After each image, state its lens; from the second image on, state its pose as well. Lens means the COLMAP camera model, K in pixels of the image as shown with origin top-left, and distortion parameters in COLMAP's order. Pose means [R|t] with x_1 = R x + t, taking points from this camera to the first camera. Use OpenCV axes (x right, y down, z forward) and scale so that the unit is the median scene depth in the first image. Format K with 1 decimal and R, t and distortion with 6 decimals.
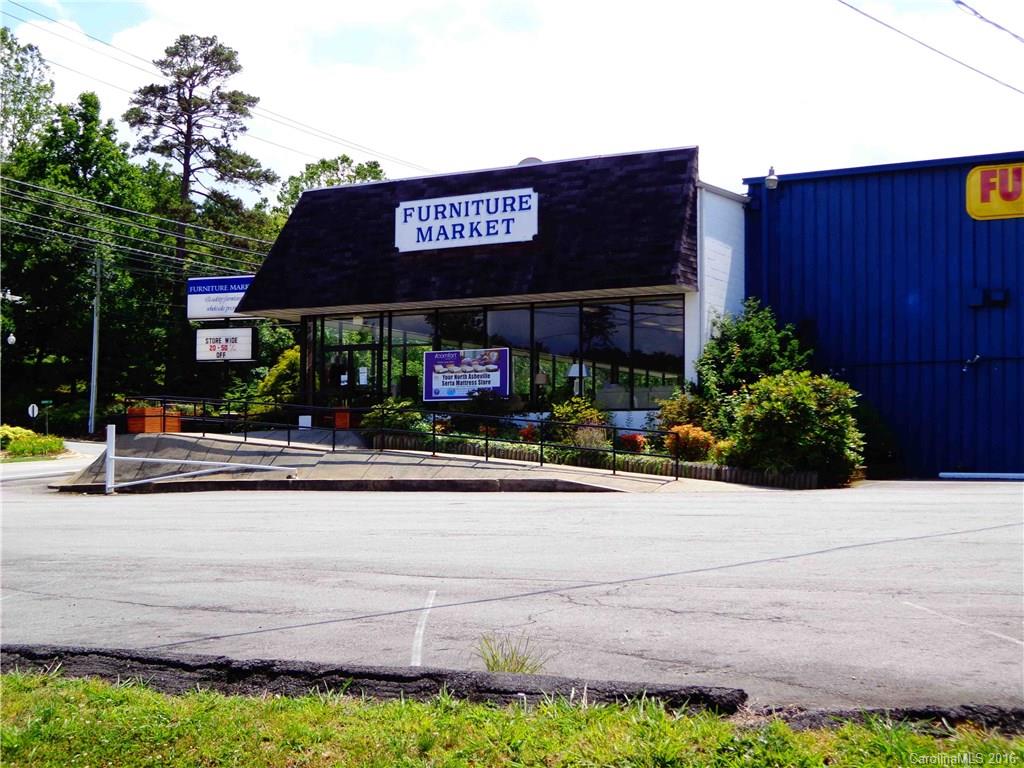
lens RADIAL K [[1453.4, 0, 496.8], [0, 1453.4, 370.5], [0, 0, 1]] dist [0.012699, -0.058770]
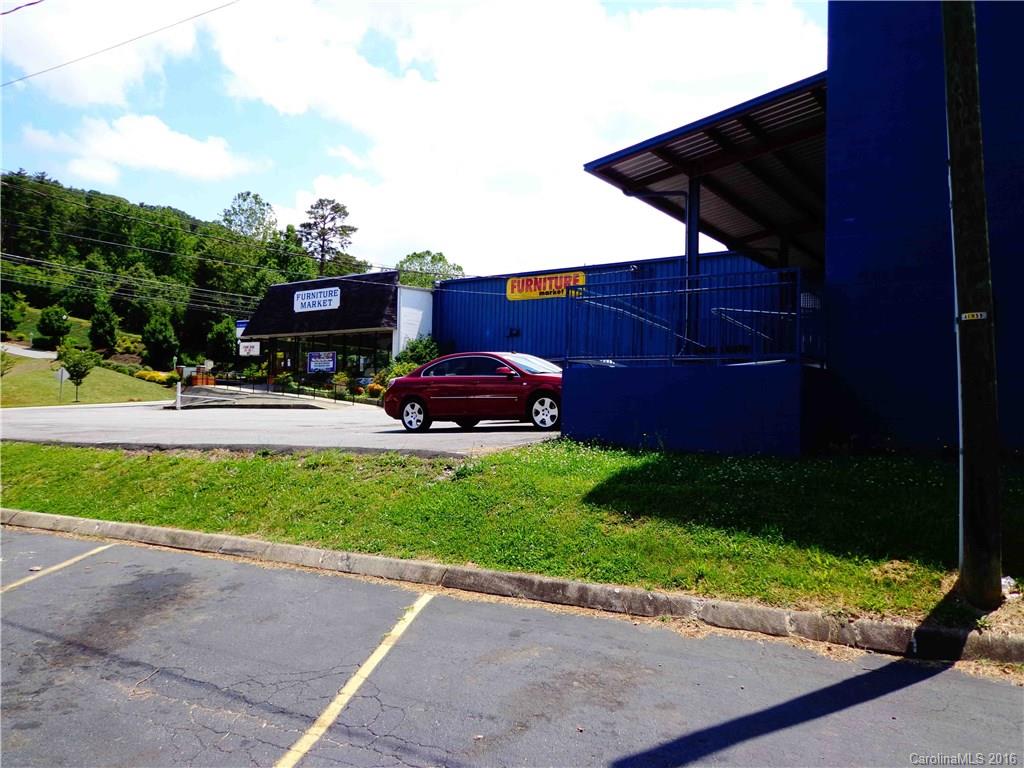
lens RADIAL K [[757.3, 0, 512.0], [0, 757.3, 384.0], [0, 0, 1]] dist [0.002001, 0.000480]
pose [[0.996653, 0.006707, -0.081468, 0.408214], [-0.003342, 0.999139, 0.041360, -0.015051], [0.081675, -0.040950, 0.995817, -0.249744]]
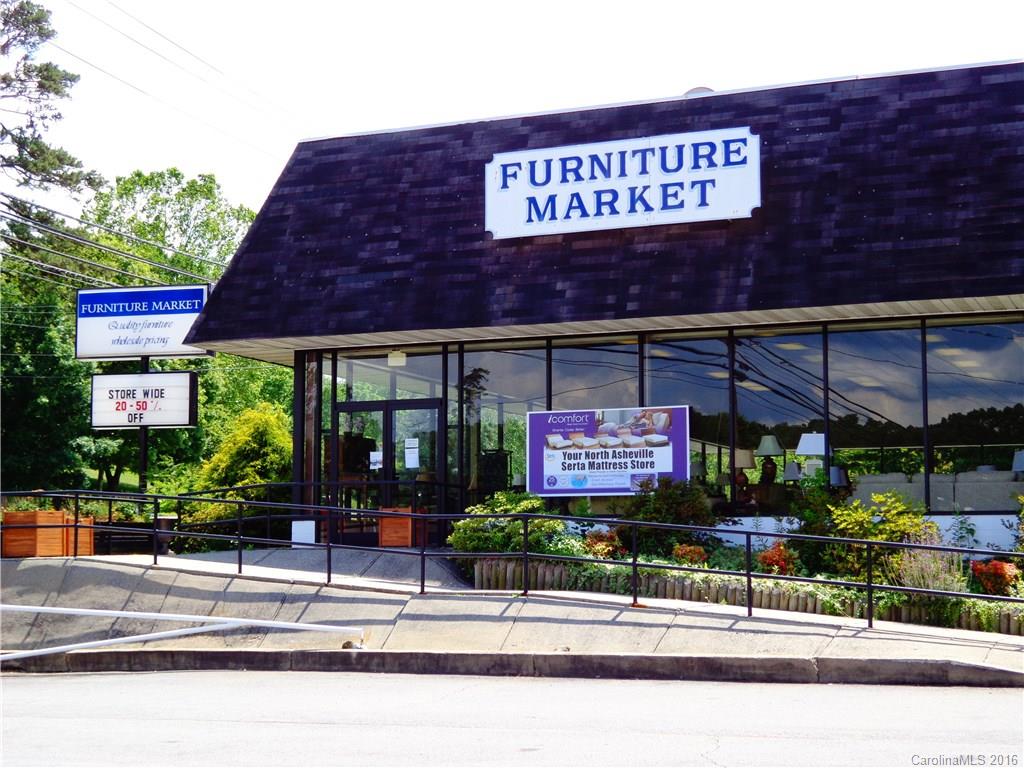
lens RADIAL K [[1663.5, 0, 512.0], [0, 1663.5, 384.0], [0, 0, 1]] dist [0.006031, 0.101812]
pose [[0.991134, 0.005350, 0.132756, -0.149698], [-0.000760, 0.999401, -0.034602, -0.001075], [-0.132861, 0.034194, 0.990545, 0.351256]]
